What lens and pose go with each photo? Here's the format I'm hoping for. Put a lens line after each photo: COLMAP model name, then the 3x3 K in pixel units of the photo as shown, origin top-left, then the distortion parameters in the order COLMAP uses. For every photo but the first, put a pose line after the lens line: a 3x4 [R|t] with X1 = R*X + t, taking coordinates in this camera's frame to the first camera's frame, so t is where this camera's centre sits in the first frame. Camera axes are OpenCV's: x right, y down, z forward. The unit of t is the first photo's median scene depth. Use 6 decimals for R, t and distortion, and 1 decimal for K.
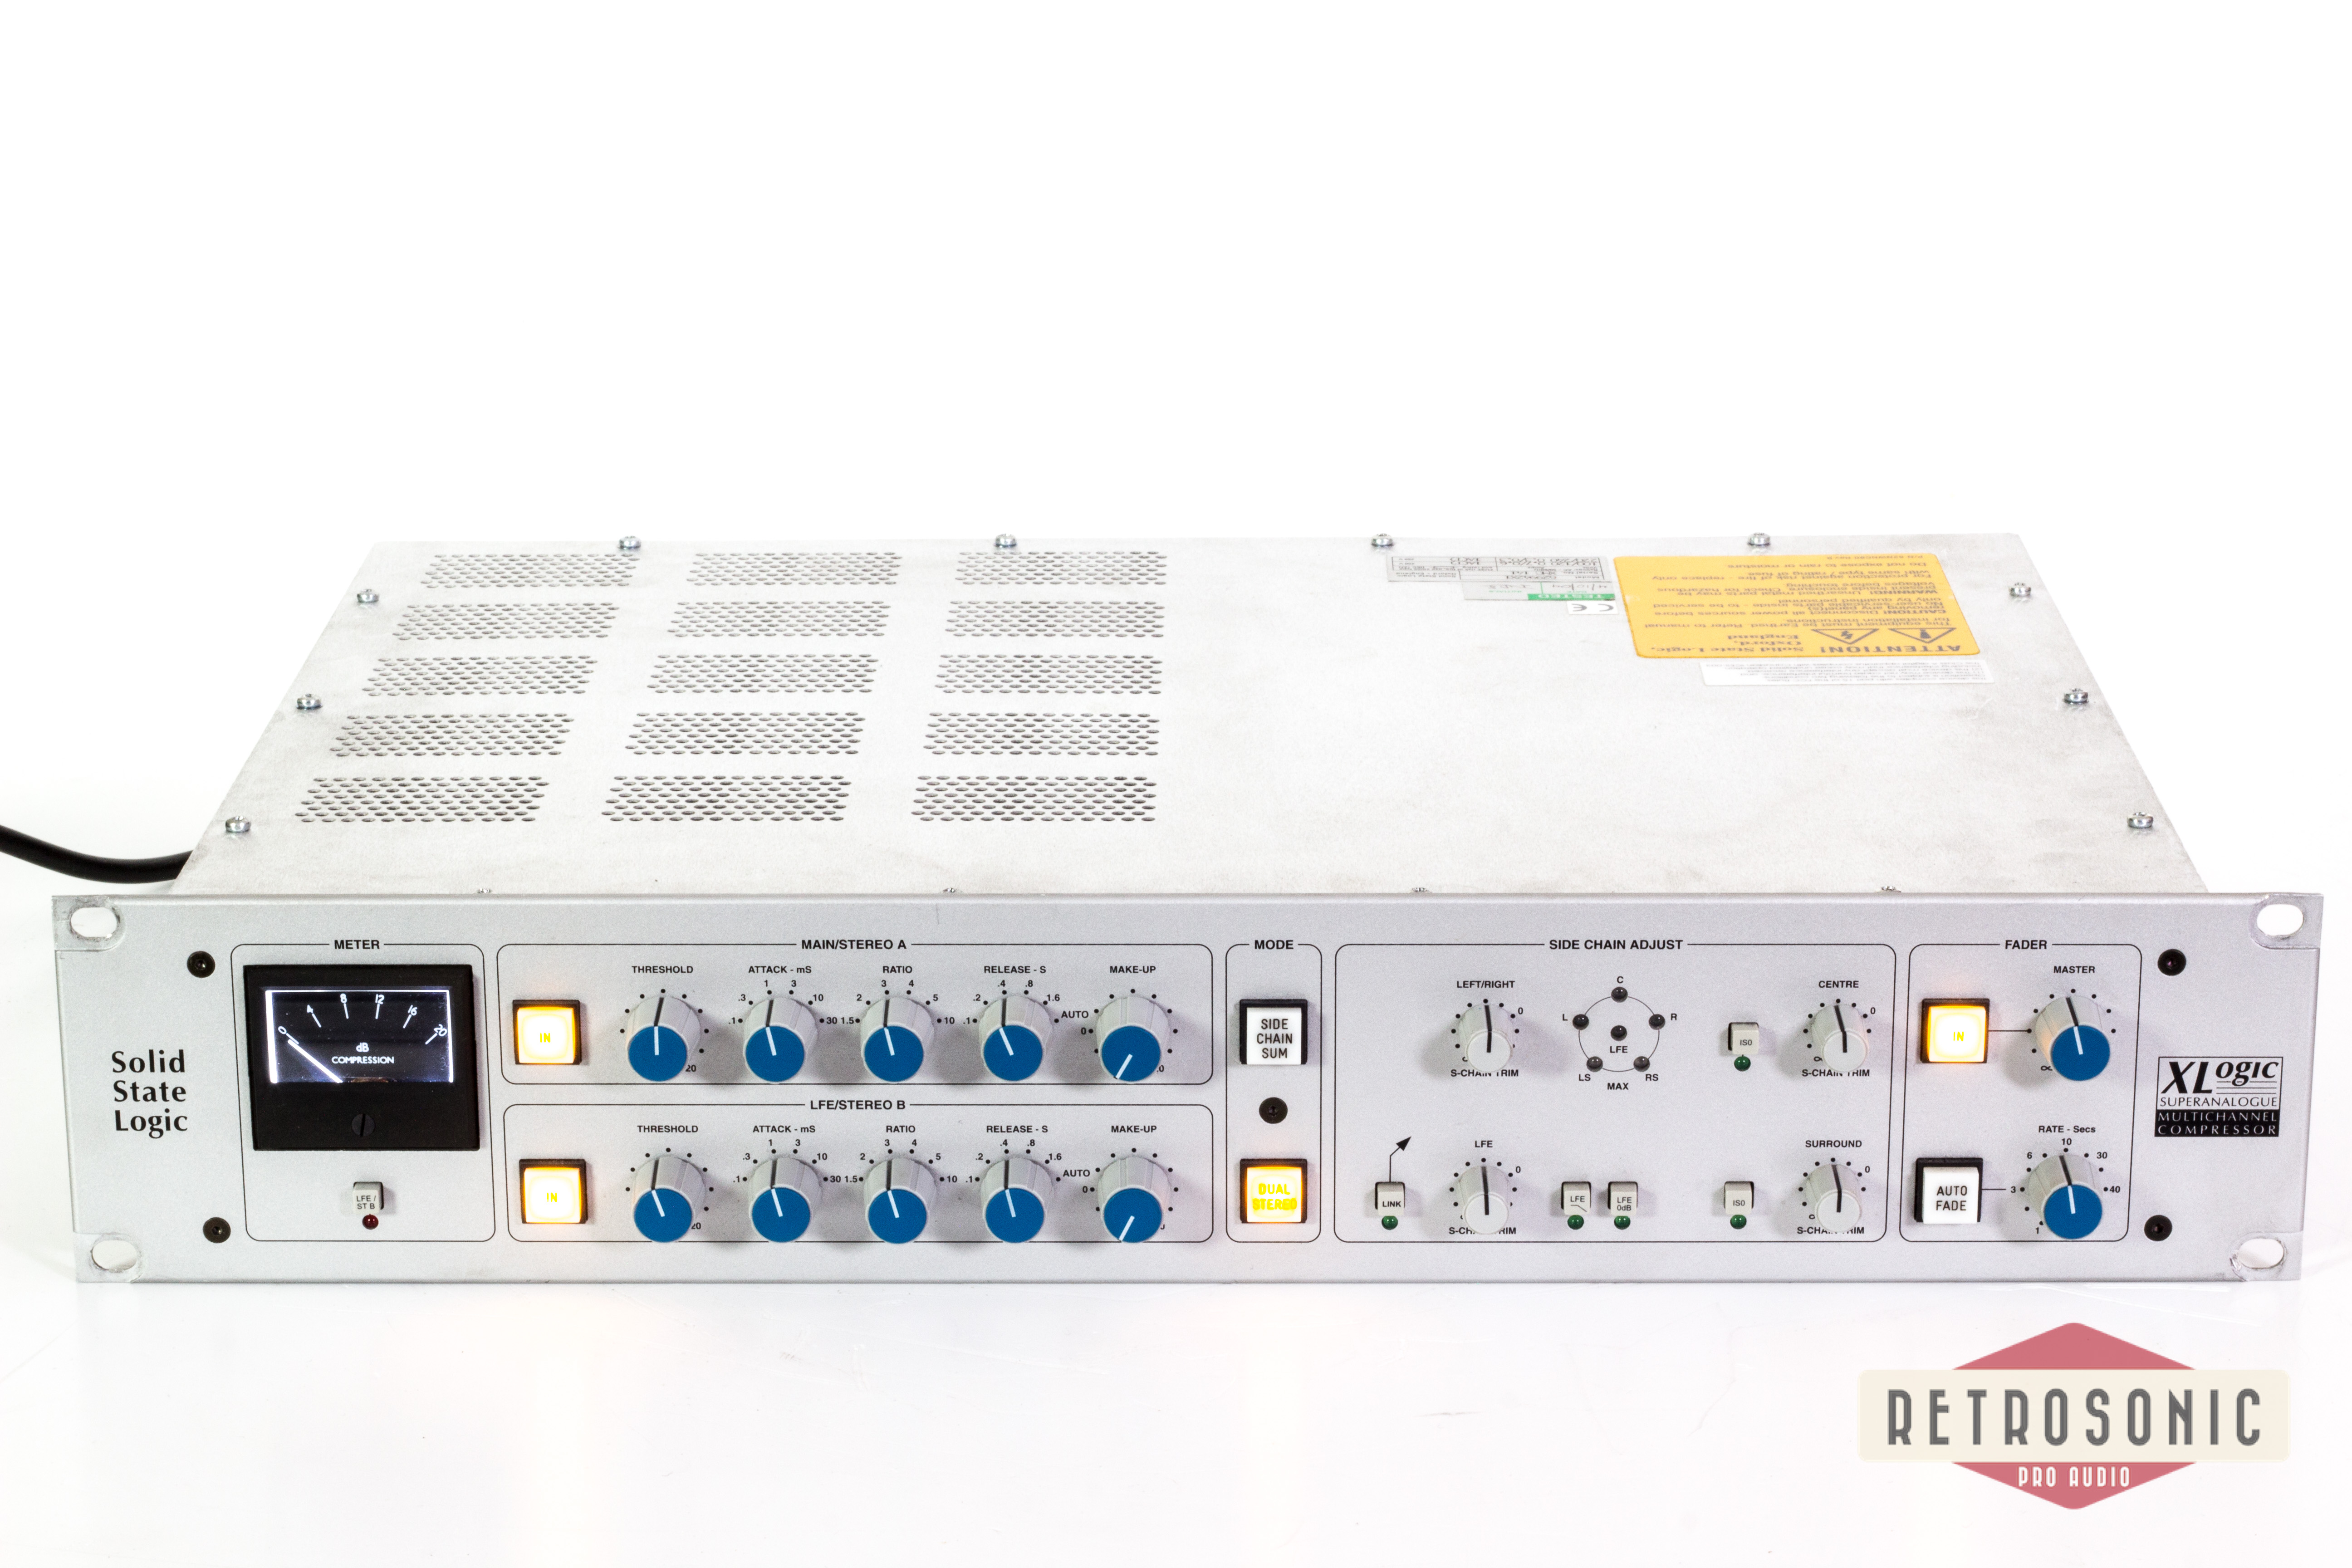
lens RADIAL K [[5693.8, 0, 1174.5], [0, 5693.8, 772.2], [0, 0, 1]] dist [-0.114971, 0.000000]
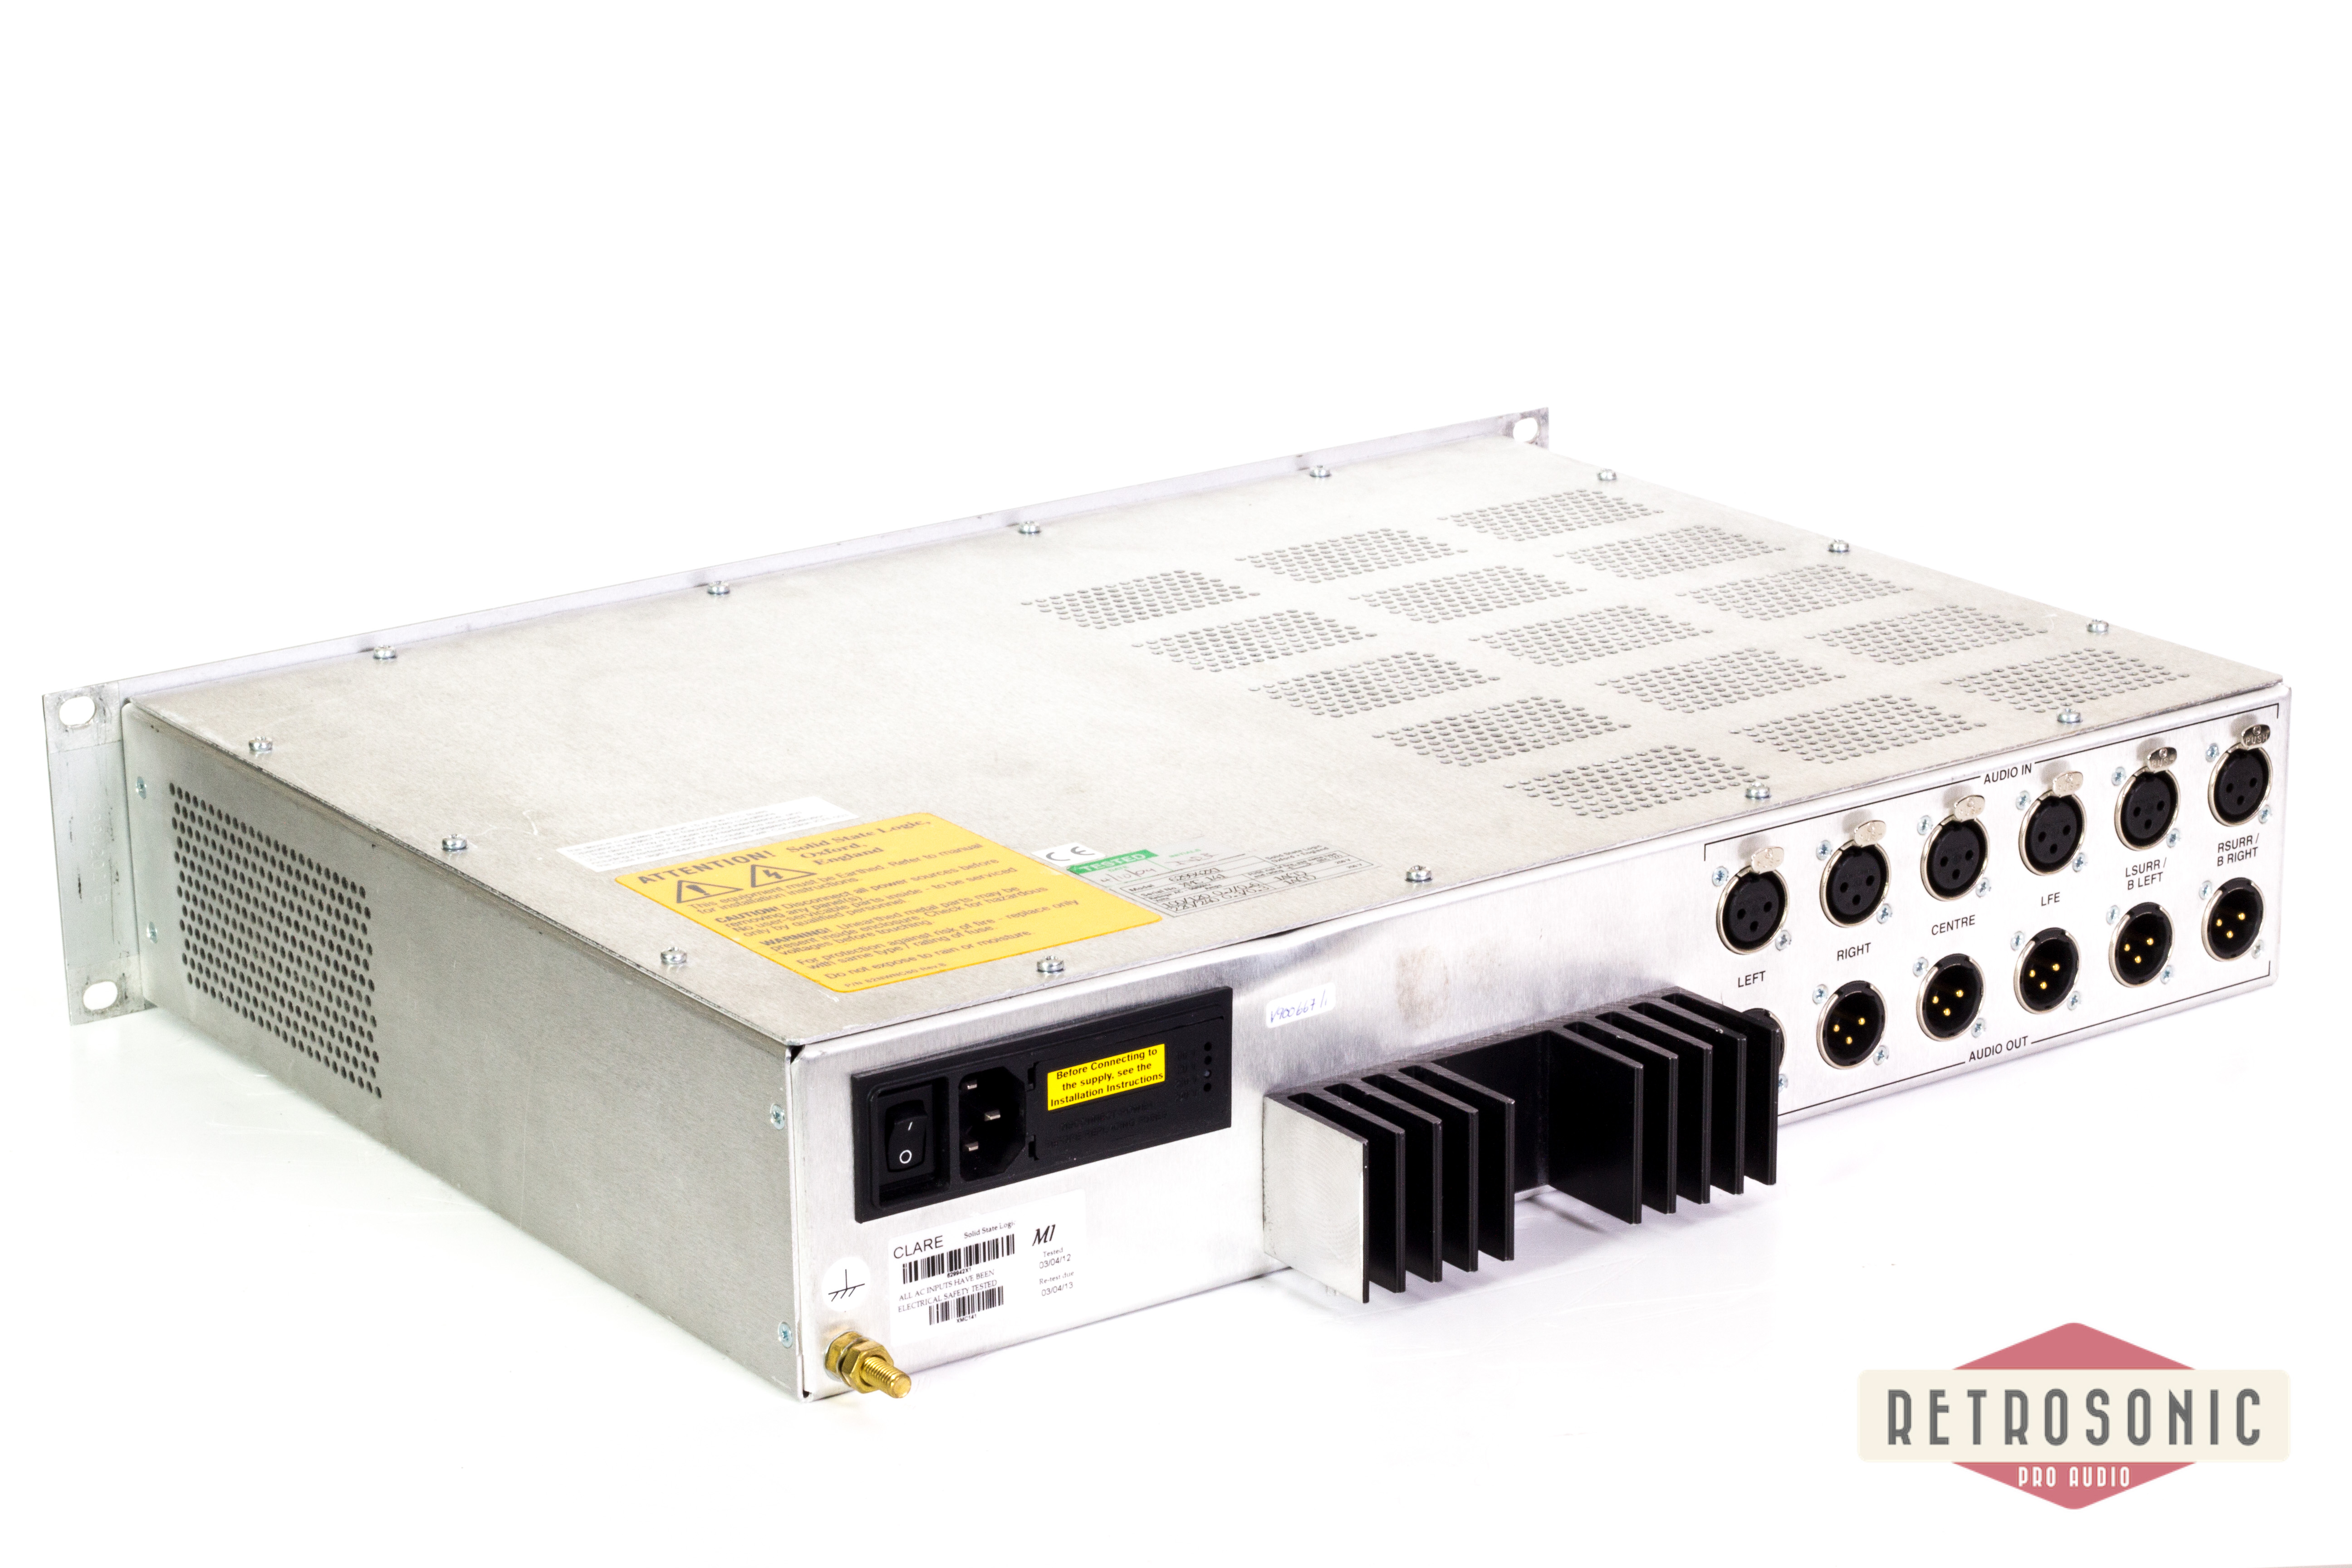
lens RADIAL K [[5693.8, 0, 1181.3], [0, 5693.8, 778.0], [0, 0, 1]] dist [-0.114971, 0.000000]
pose [[-0.812177, 0.191084, -0.551231, 0.658914], [-0.147801, 0.846627, 0.511251, -0.598196], [0.564378, 0.496699, -0.659368, 1.903541]]
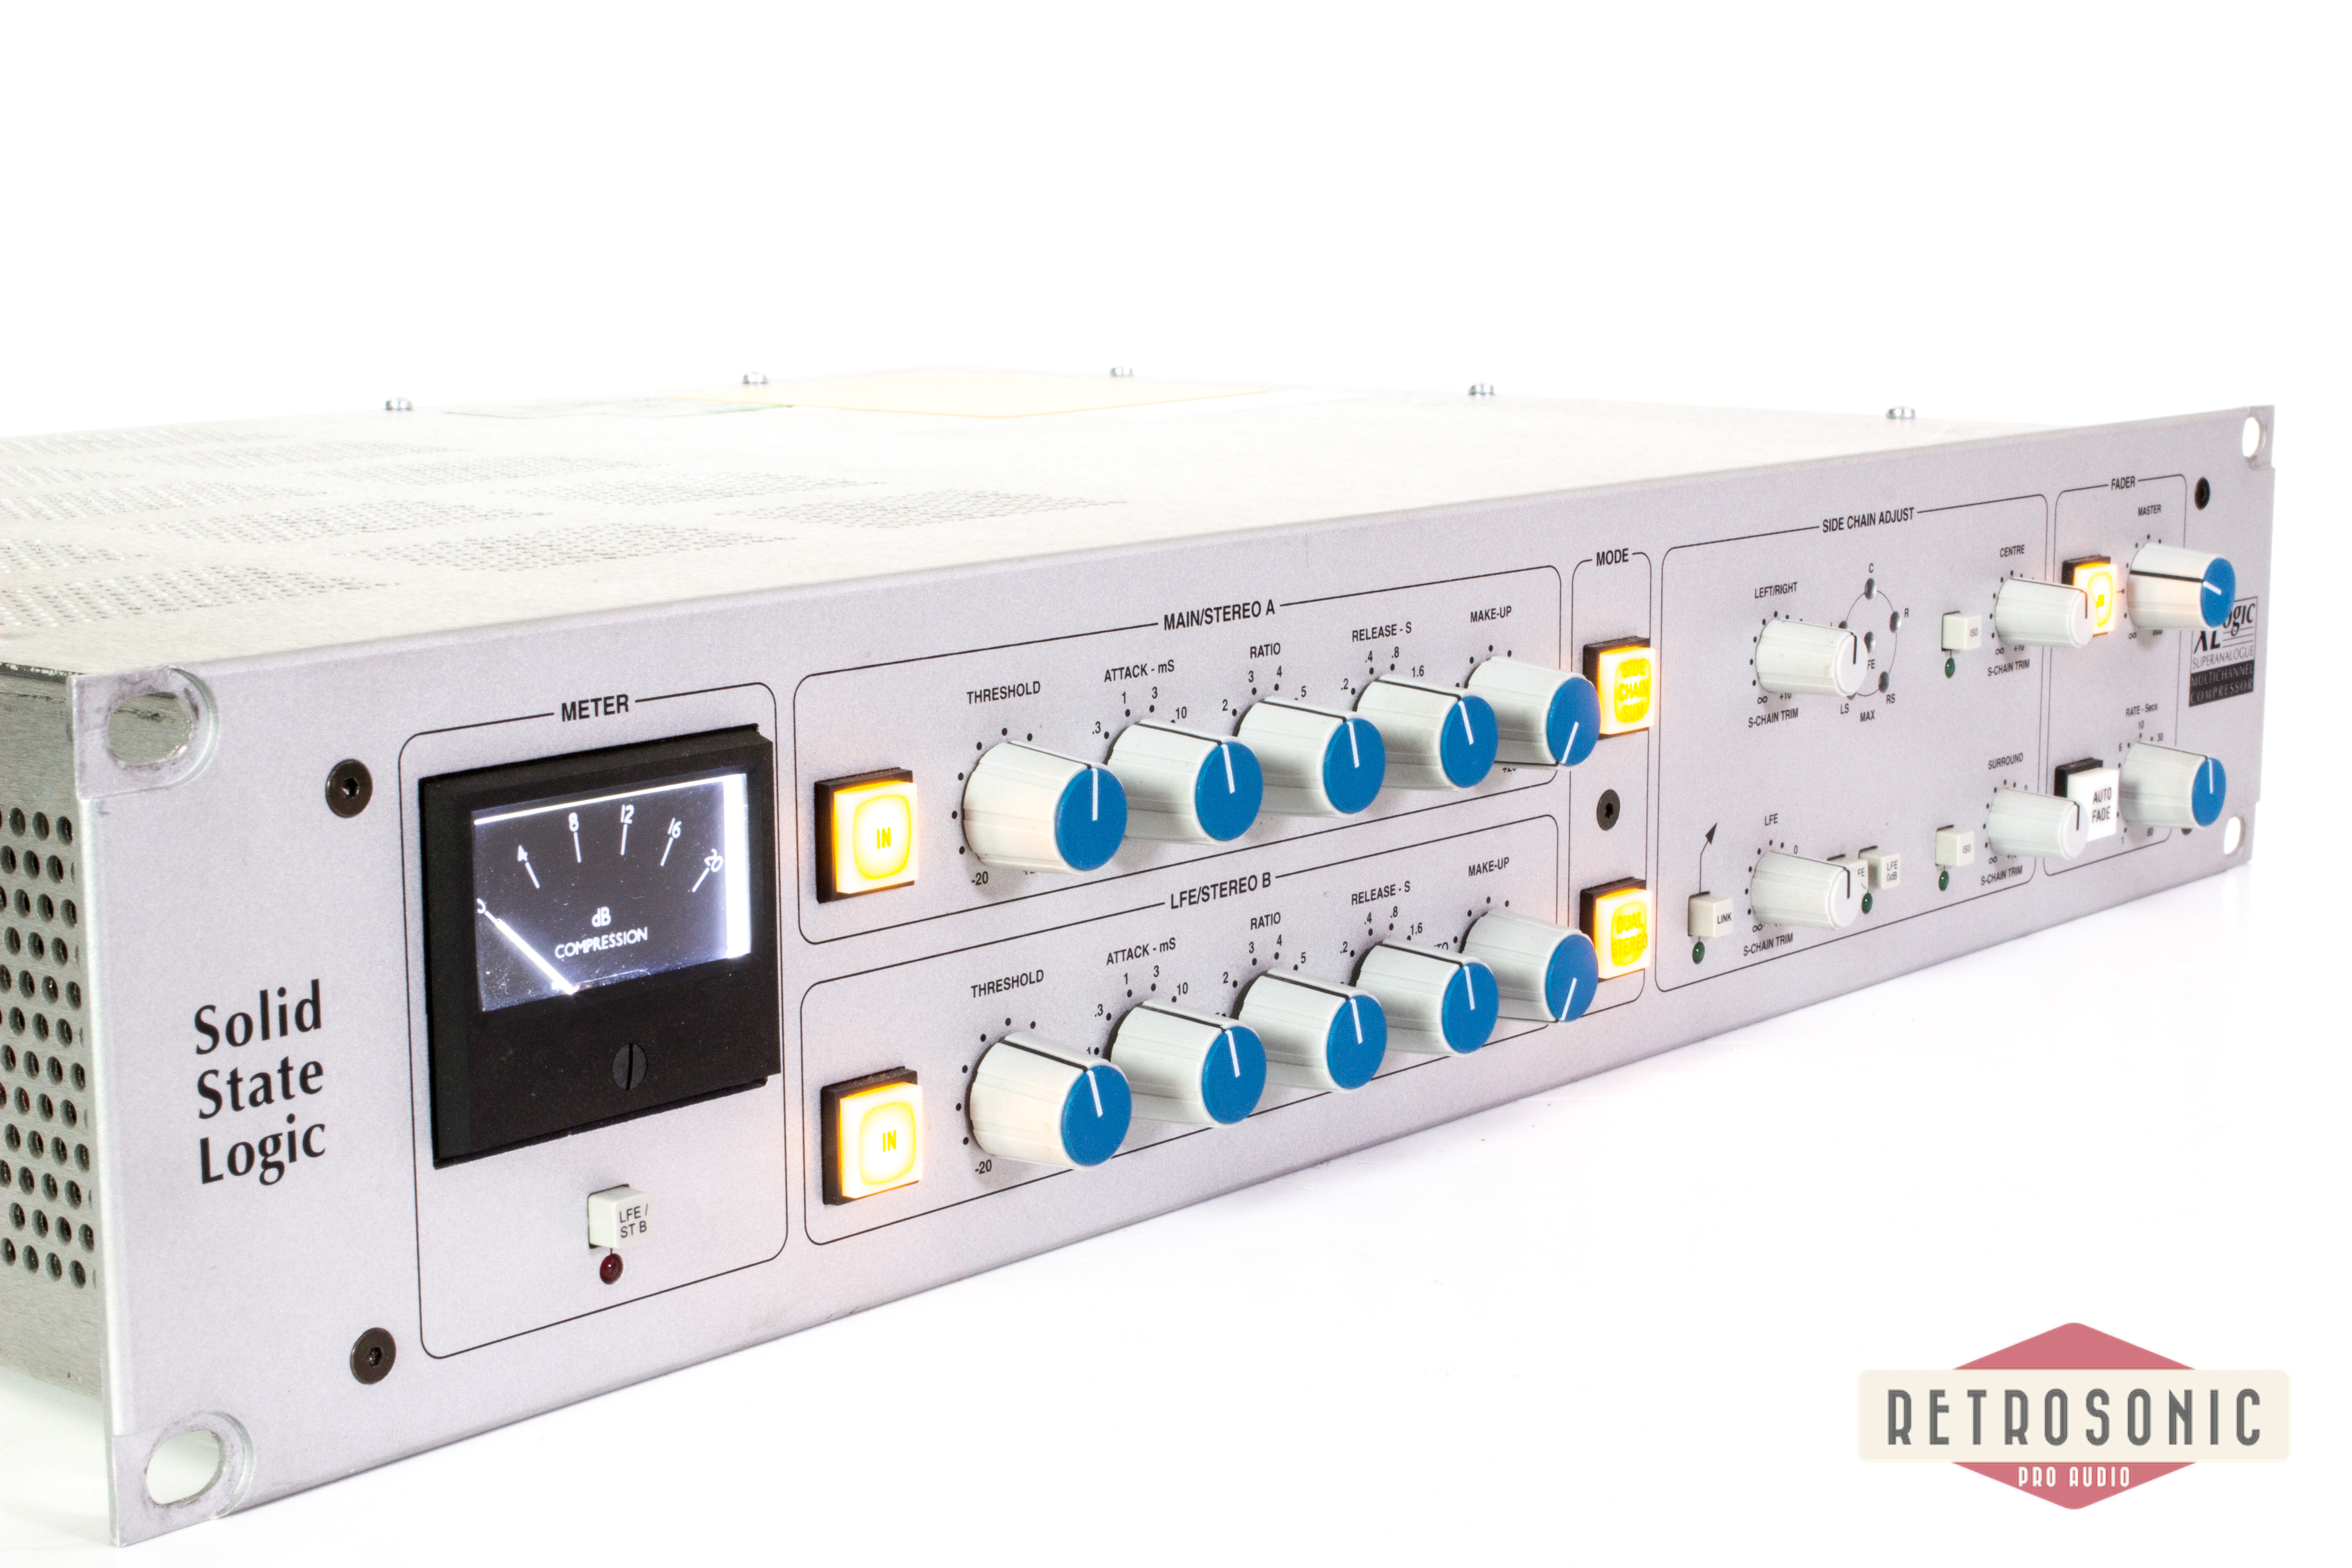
lens RADIAL K [[3943.4, 0, 1188.1], [0, 3943.4, 779.7], [0, 0, 1]] dist [-0.082019, 0.000000]
pose [[0.639512, -0.123590, 0.758782, -0.377243], [0.219516, 0.975258, -0.026162, 0.057275], [-0.736775, 0.183296, 0.650819, 0.727047]]
